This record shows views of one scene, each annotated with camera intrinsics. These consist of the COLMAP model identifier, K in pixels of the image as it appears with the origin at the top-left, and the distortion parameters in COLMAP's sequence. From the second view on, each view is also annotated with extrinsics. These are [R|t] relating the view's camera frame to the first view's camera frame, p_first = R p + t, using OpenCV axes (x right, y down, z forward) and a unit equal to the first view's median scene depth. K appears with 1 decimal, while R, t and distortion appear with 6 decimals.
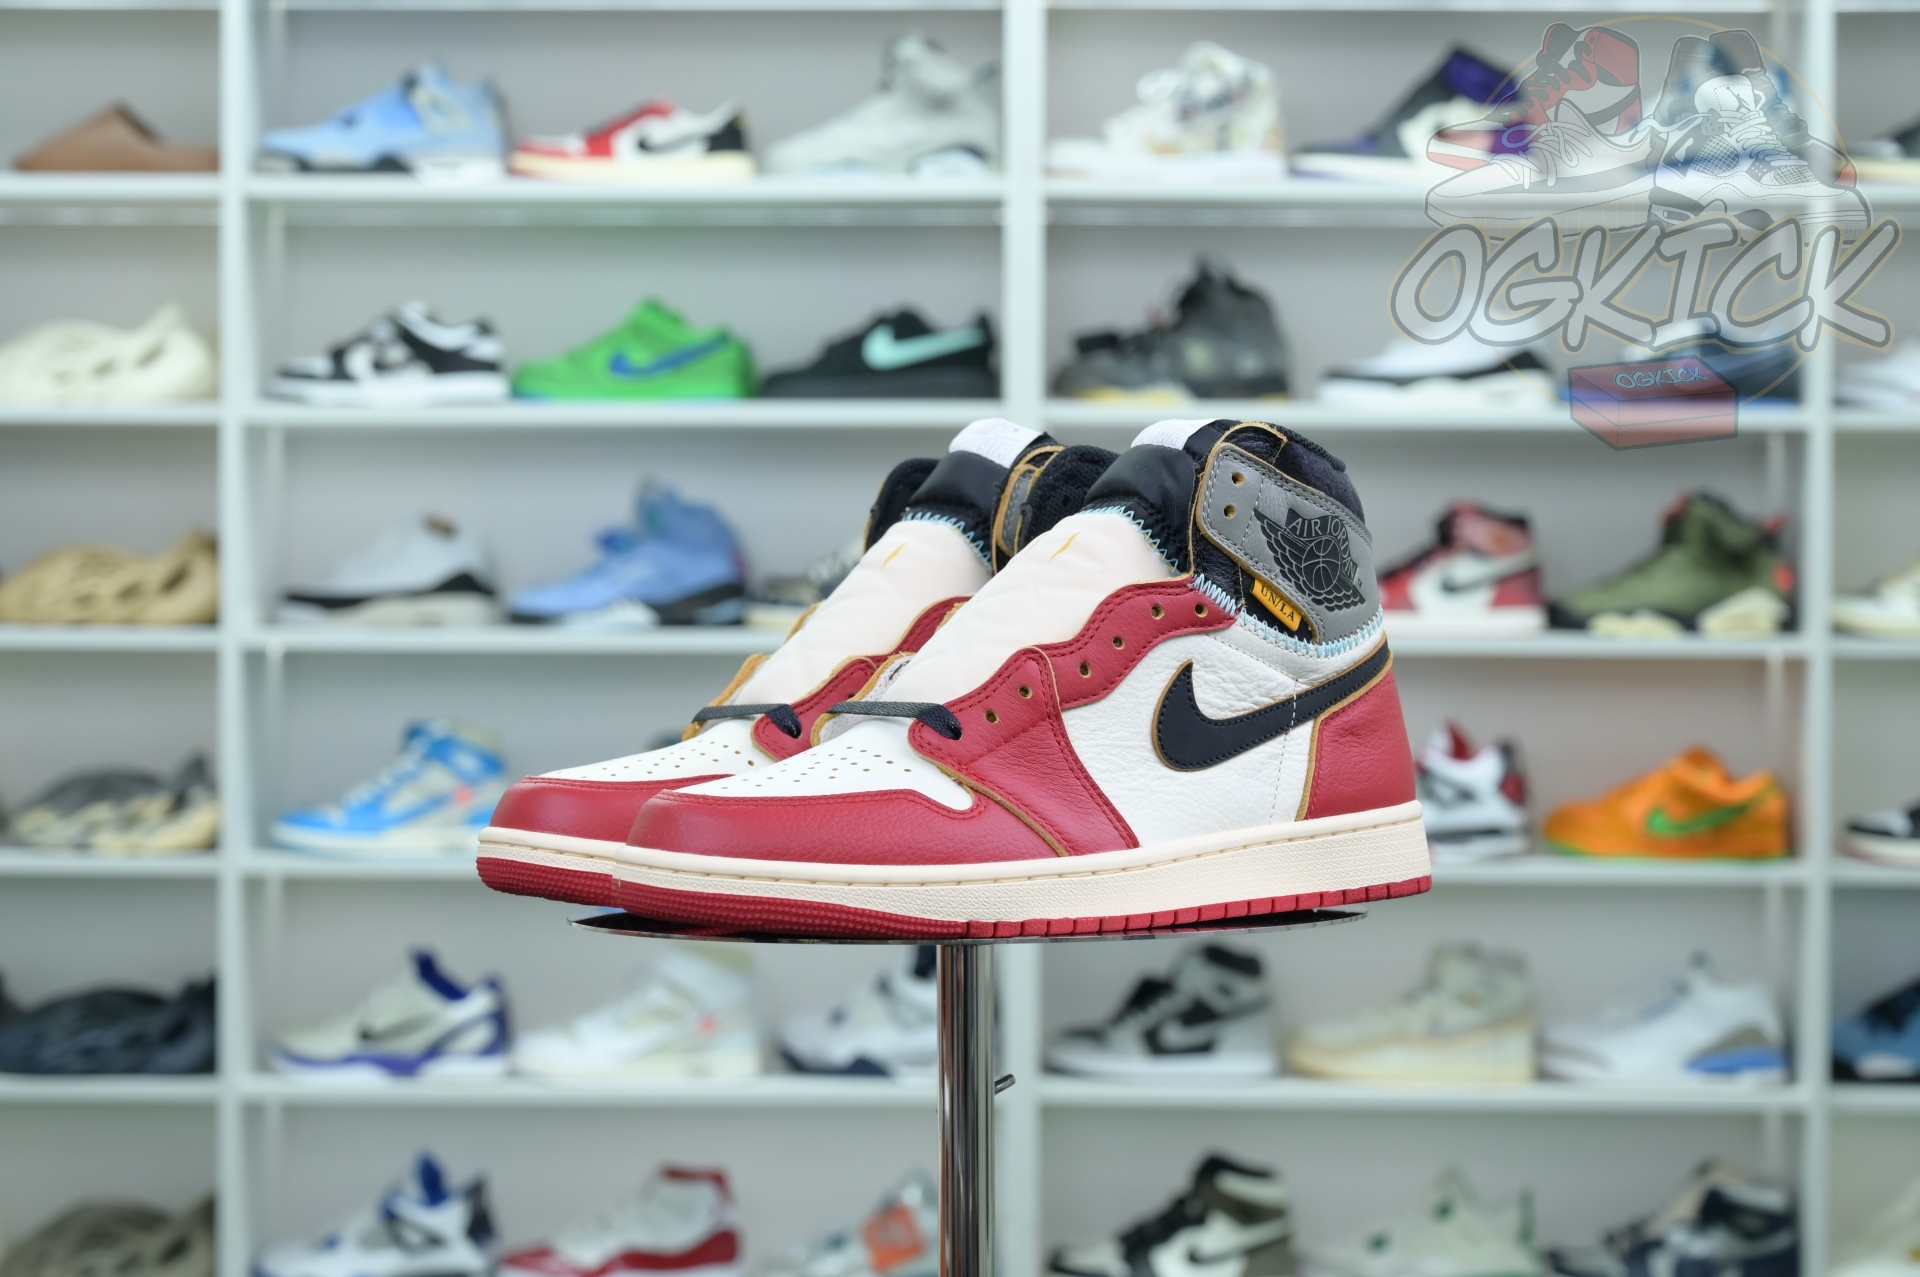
lens RADIAL K [[3979.2, 0, 939.7], [0, 3979.2, 693.9], [0, 0, 1]] dist [-0.044819, 0.000000]
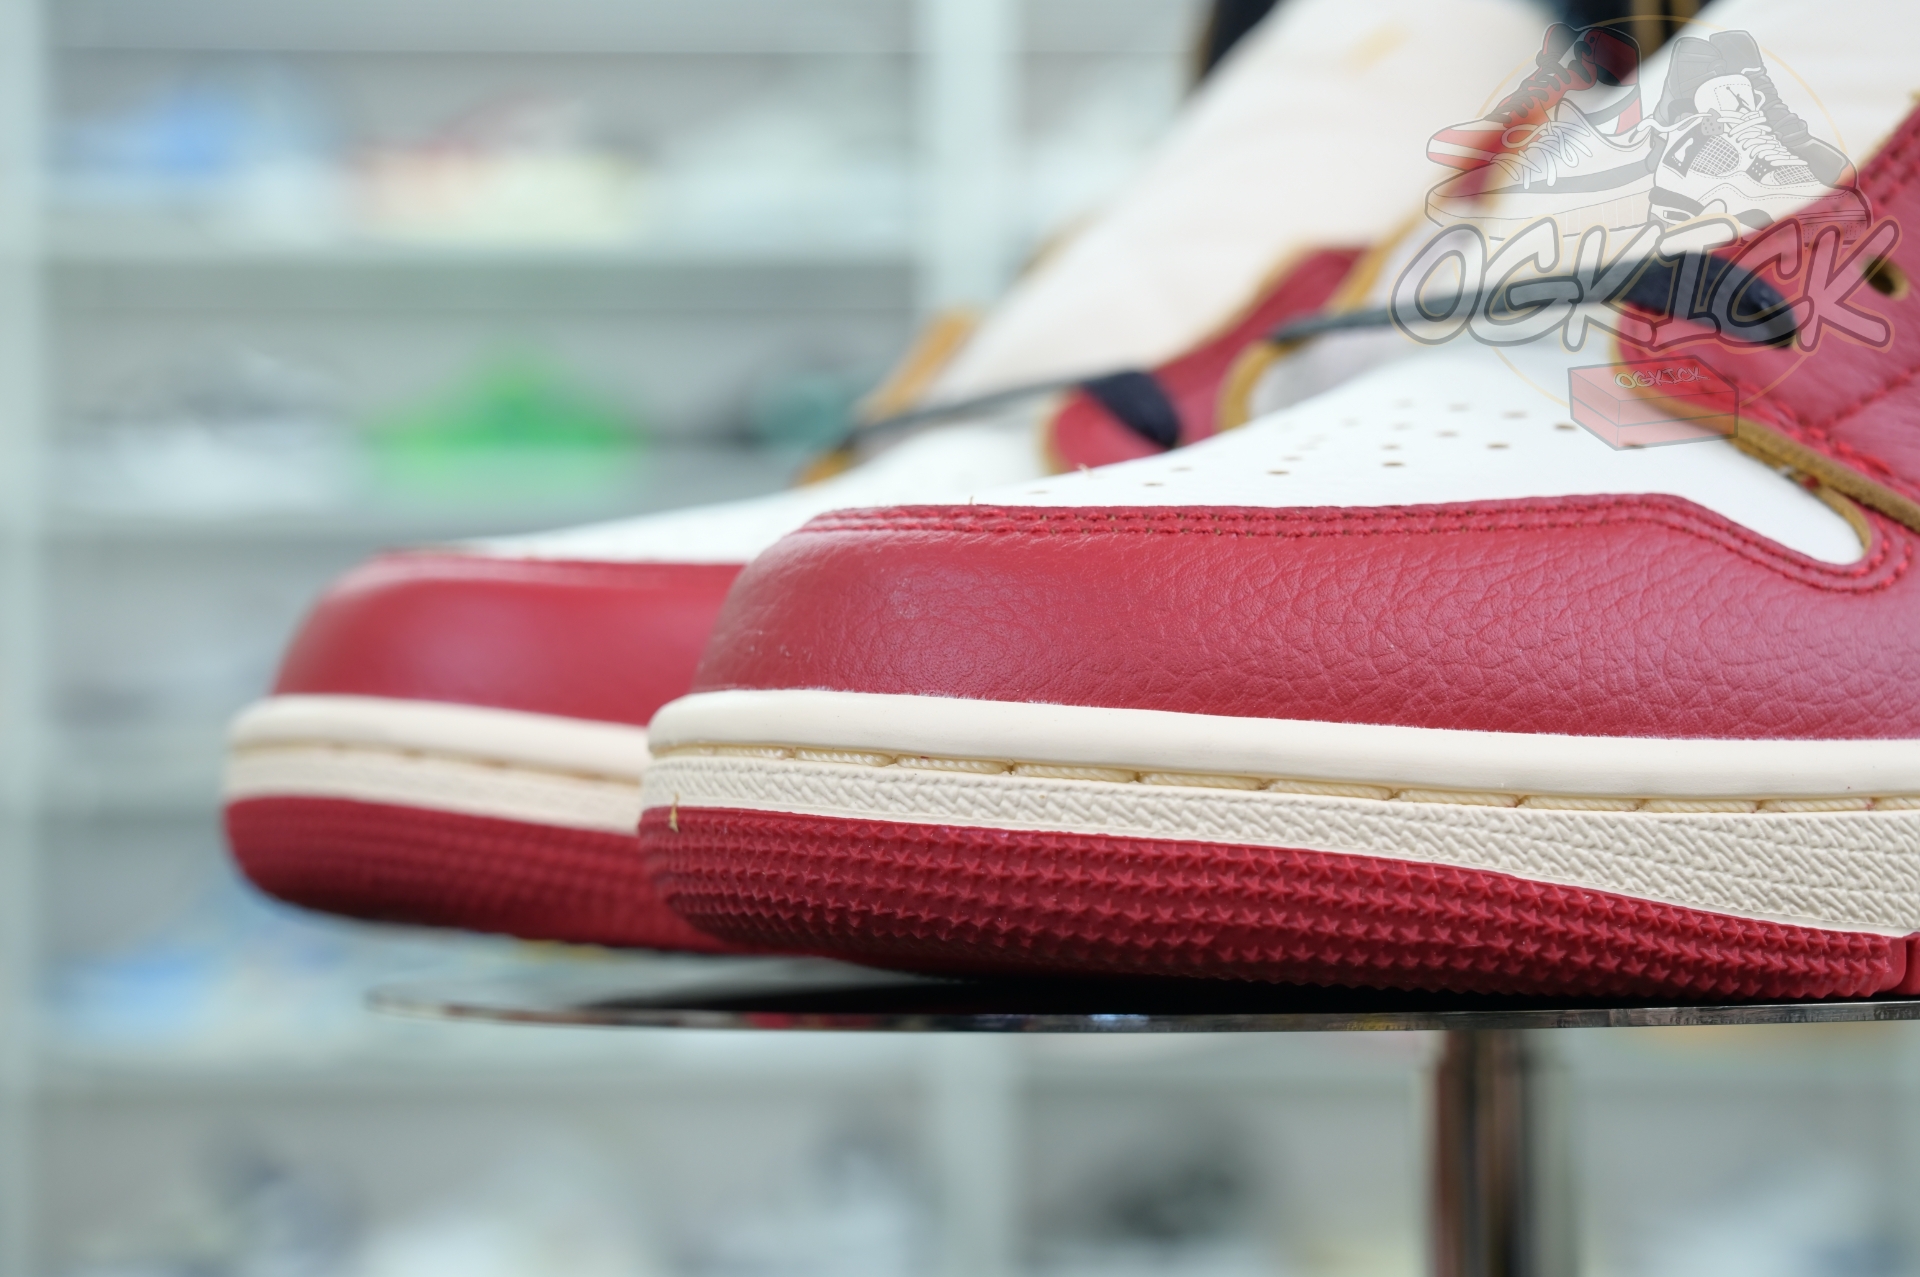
lens RADIAL K [[3979.2, 0, 969.6], [0, 3979.2, 632.7], [0, 0, 1]] dist [-0.044819, 0.000000]
pose [[0.998784, 0.001417, 0.049285, -0.074694], [0.001496, 0.998256, -0.059020, 0.052349], [-0.049283, 0.059022, 0.997039, 0.721771]]
